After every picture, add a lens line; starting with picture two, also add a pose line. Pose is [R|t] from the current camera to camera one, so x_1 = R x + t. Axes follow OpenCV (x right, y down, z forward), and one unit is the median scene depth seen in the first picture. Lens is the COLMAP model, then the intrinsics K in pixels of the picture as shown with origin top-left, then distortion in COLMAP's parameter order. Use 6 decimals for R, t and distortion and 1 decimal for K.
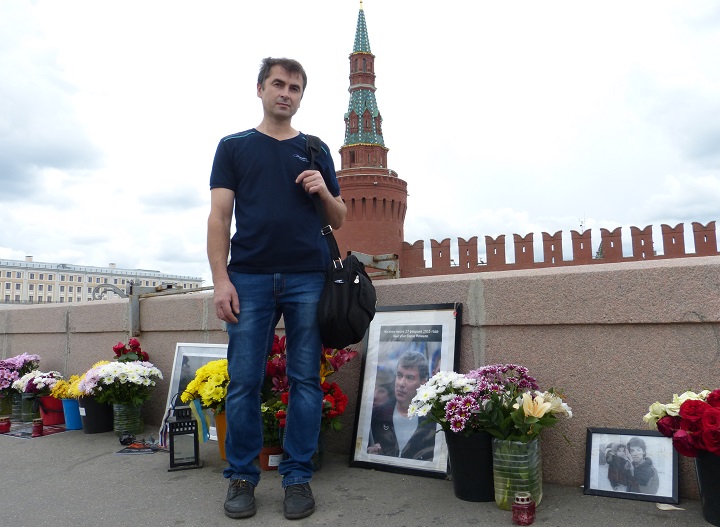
lens RADIAL K [[637.2, 0, 425.6], [0, 637.2, 256.6], [0, 0, 1]] dist [-0.038333, 0.046833]
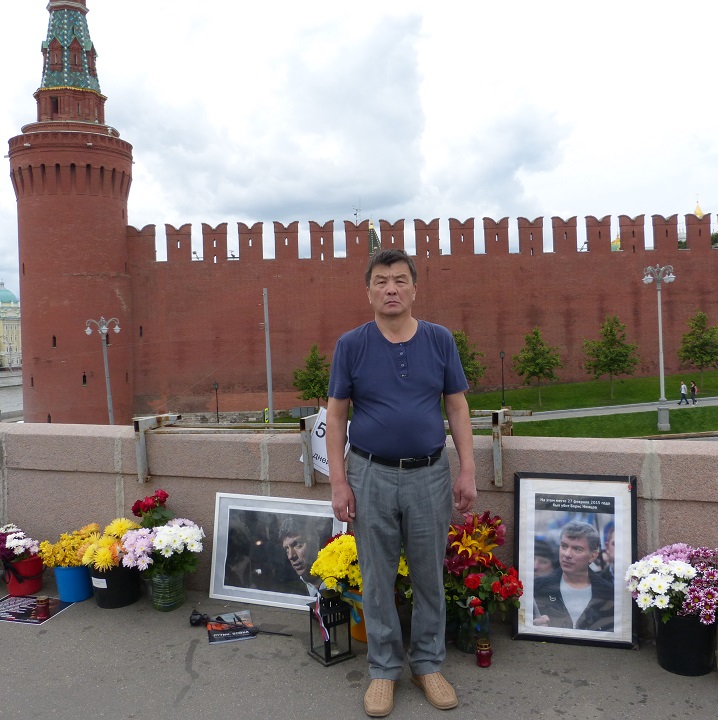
lens RADIAL K [[798.7, 0, 389.5], [0, 798.7, 345.8], [0, 0, 1]] dist [-0.024593, 0.000000]
pose [[0.952648, -0.003742, 0.304052, -0.668187], [-0.035784, 0.991597, 0.124318, -0.263315], [-0.301962, -0.129312, 0.944509, -0.046643]]
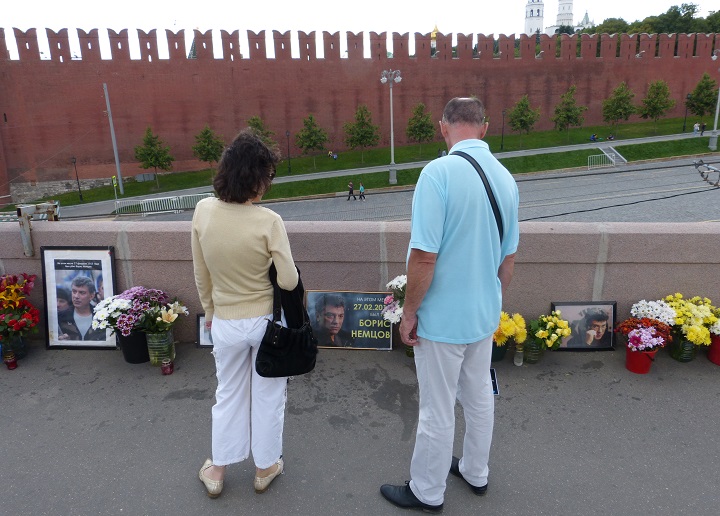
lens RADIAL K [[546.8, 0, 360.6], [0, 546.8, 267.3], [0, 0, 1]] dist [-0.041689, 0.031695]
pose [[0.852665, -0.138245, 0.503836, -0.102230], [-0.061438, 0.931134, 0.359465, -0.385062], [-0.518833, -0.337458, 0.785452, -0.384017]]
